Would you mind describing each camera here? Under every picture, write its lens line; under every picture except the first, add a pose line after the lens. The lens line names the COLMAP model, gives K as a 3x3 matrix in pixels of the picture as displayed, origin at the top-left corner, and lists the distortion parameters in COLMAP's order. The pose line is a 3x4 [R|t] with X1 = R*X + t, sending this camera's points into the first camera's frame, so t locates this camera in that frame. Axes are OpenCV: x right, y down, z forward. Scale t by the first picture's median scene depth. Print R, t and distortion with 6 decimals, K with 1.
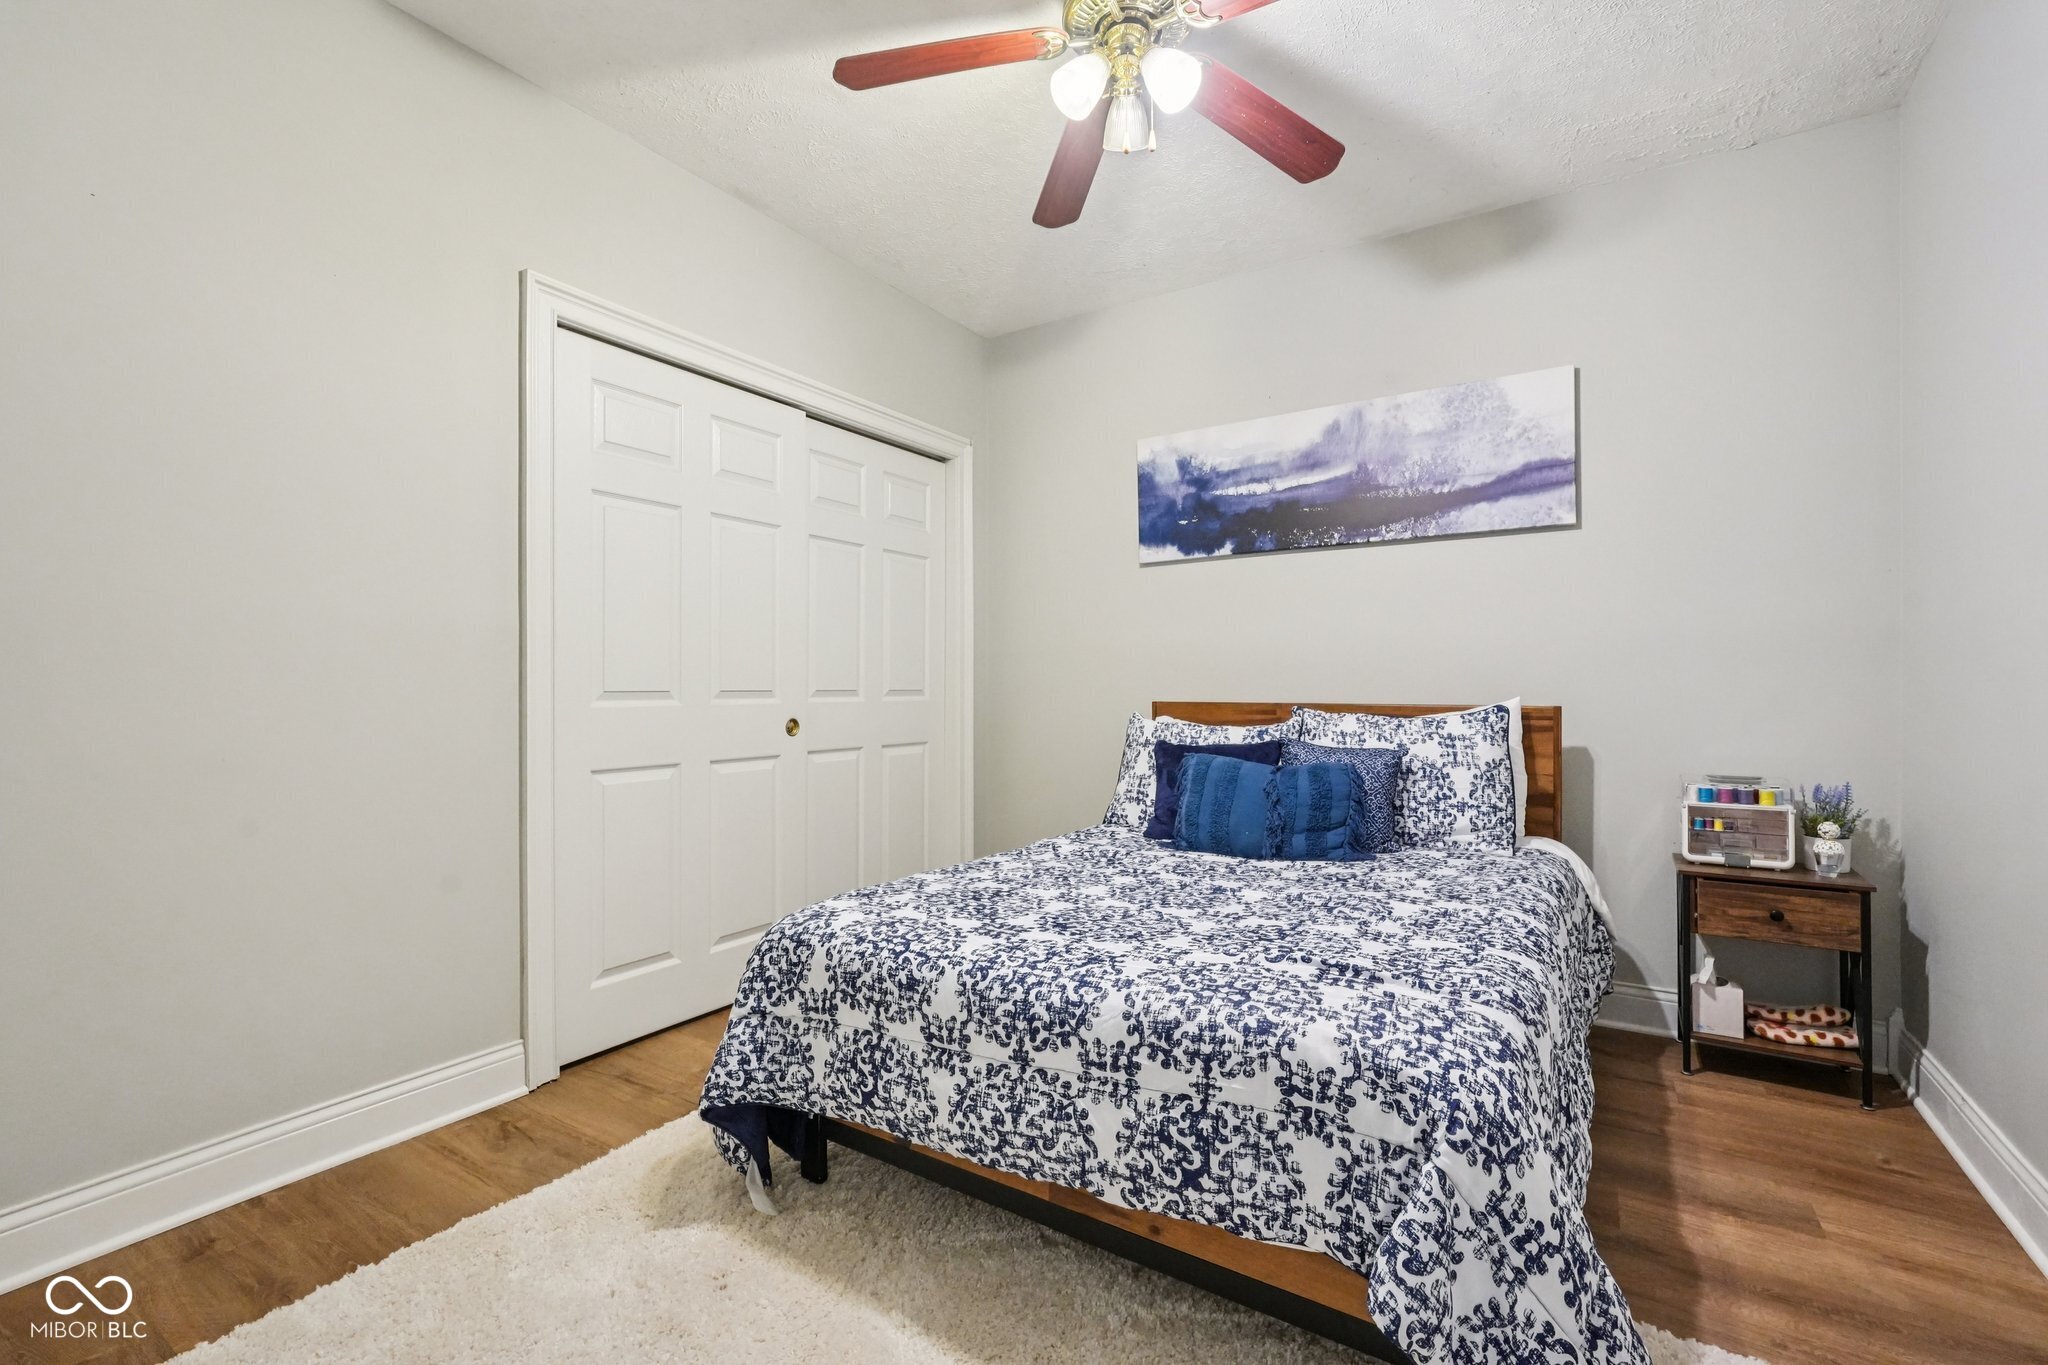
lens RADIAL K [[896.7, 0, 1020.9], [0, 896.7, 682.8], [0, 0, 1]] dist [-0.019030, 0.009227]
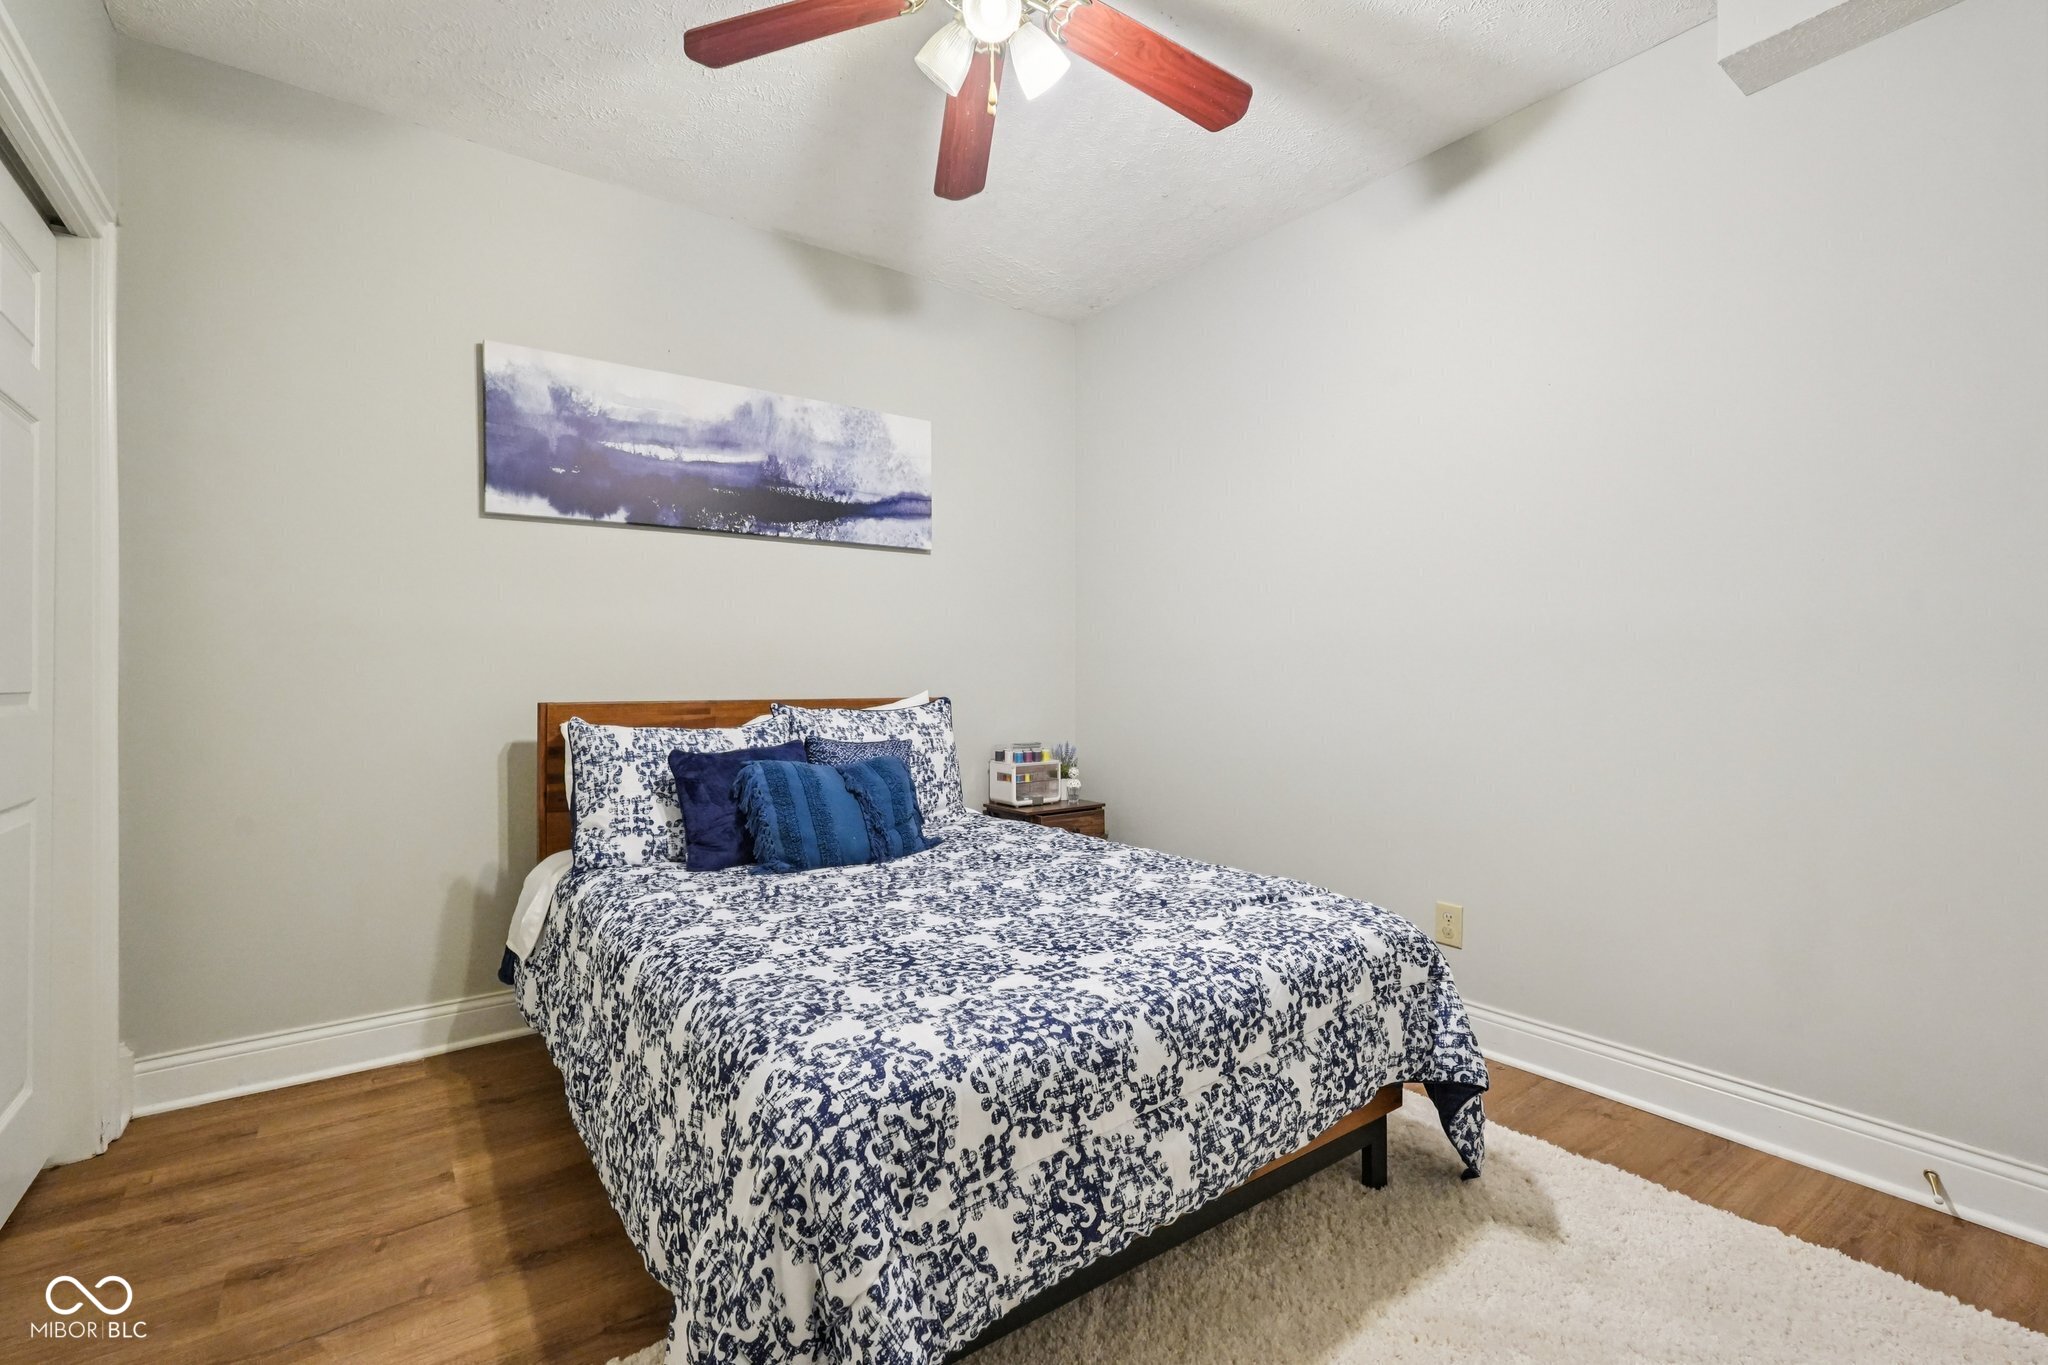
lens RADIAL K [[896.7, 0, 1020.9], [0, 896.7, 682.8], [0, 0, 1]] dist [-0.019030, 0.009227]
pose [[0.349253, -0.004531, 0.937017, -0.798185], [-0.002692, 0.999979, 0.005839, -0.002569], [-0.937025, -0.004561, 0.349234, 0.708939]]
